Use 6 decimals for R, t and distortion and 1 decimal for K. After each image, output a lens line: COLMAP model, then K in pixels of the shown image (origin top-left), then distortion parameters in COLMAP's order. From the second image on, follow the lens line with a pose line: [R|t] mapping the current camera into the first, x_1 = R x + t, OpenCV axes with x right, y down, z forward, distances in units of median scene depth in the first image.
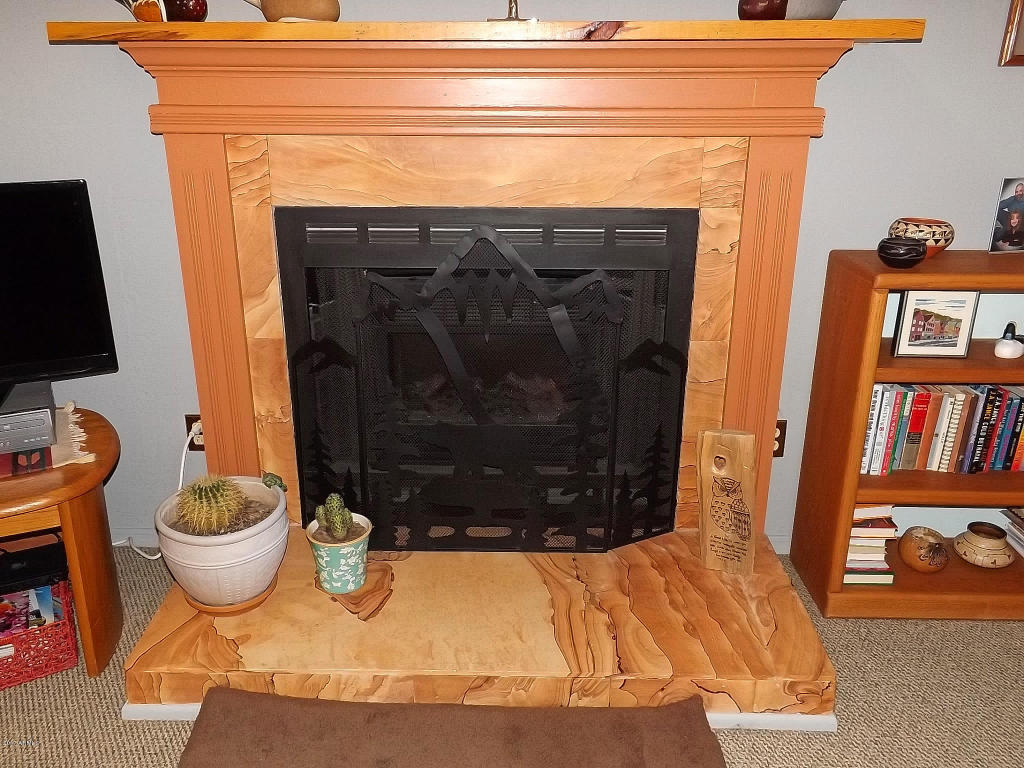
lens RADIAL K [[848.9, 0, 505.8], [0, 848.9, 381.1], [0, 0, 1]] dist [0.011614, -0.003349]
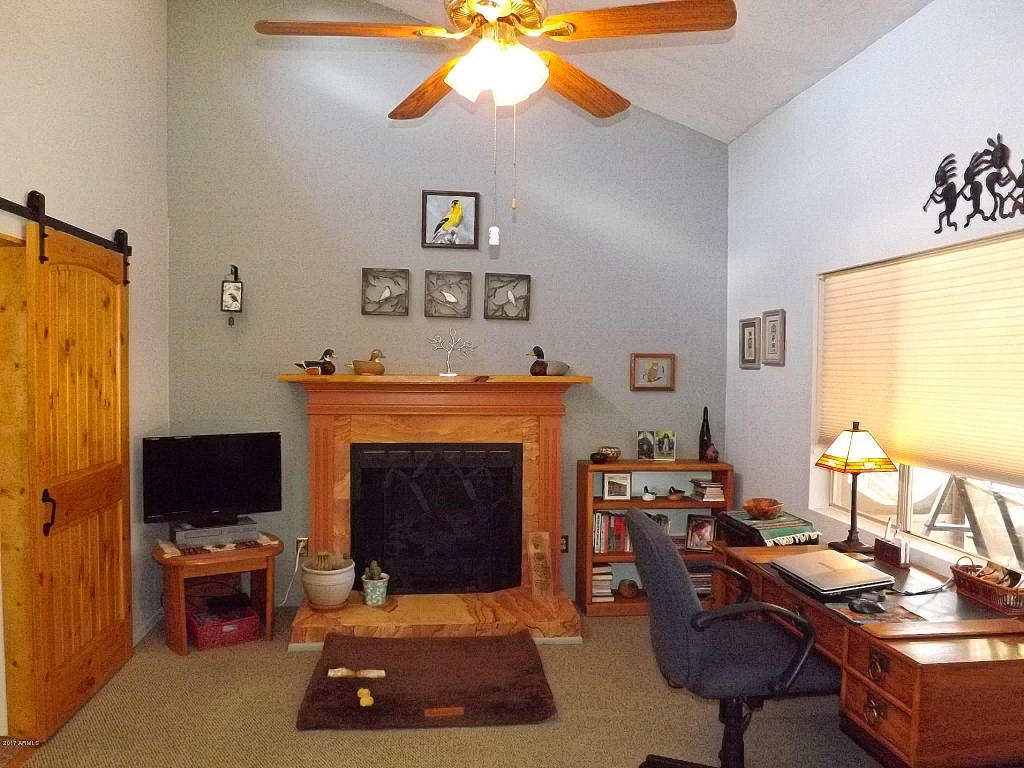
lens RADIAL K [[739.1, 0, 497.8], [0, 739.1, 387.7], [0, 0, 1]] dist [-0.054817, 0.007187]
pose [[0.993186, 0.003883, 0.116473, -0.101392], [0.034286, 0.945476, -0.323883, 0.352197], [-0.111380, 0.325669, 0.938900, -1.112921]]
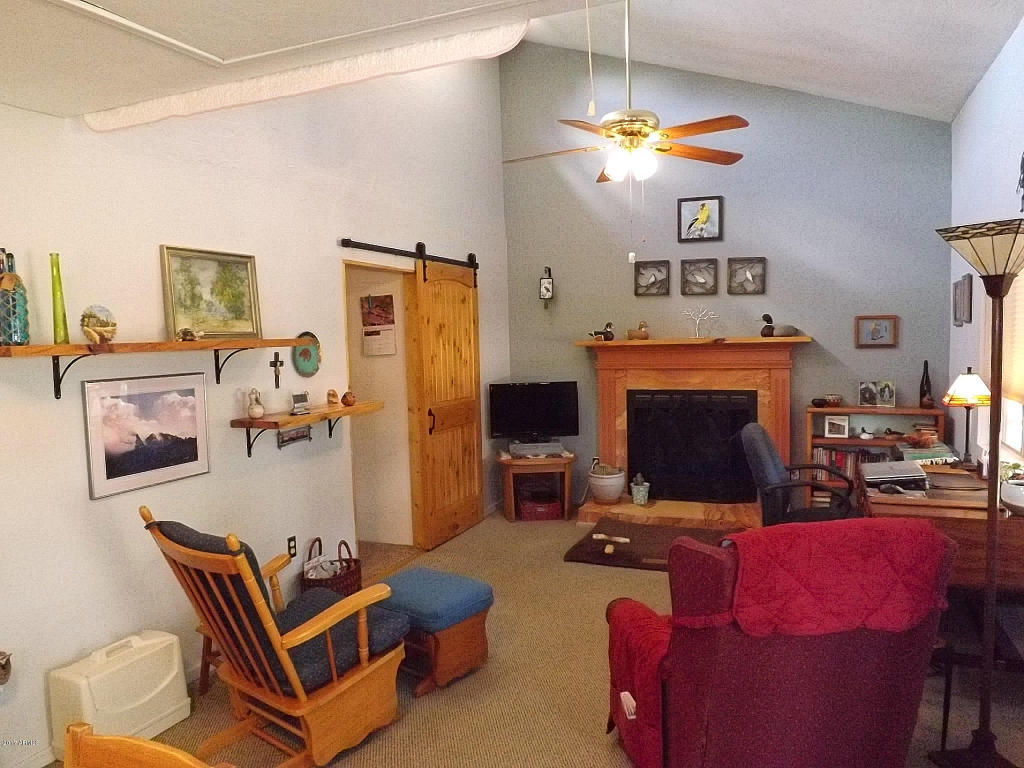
lens RADIAL K [[739.1, 0, 503.2], [0, 739.1, 390.3], [0, 0, 1]] dist [-0.054817, 0.007187]
pose [[0.924731, 0.003764, -0.380602, 0.399225], [-0.110441, 0.959585, -0.258843, 0.626597], [0.364245, 0.281394, 0.887774, -1.830368]]
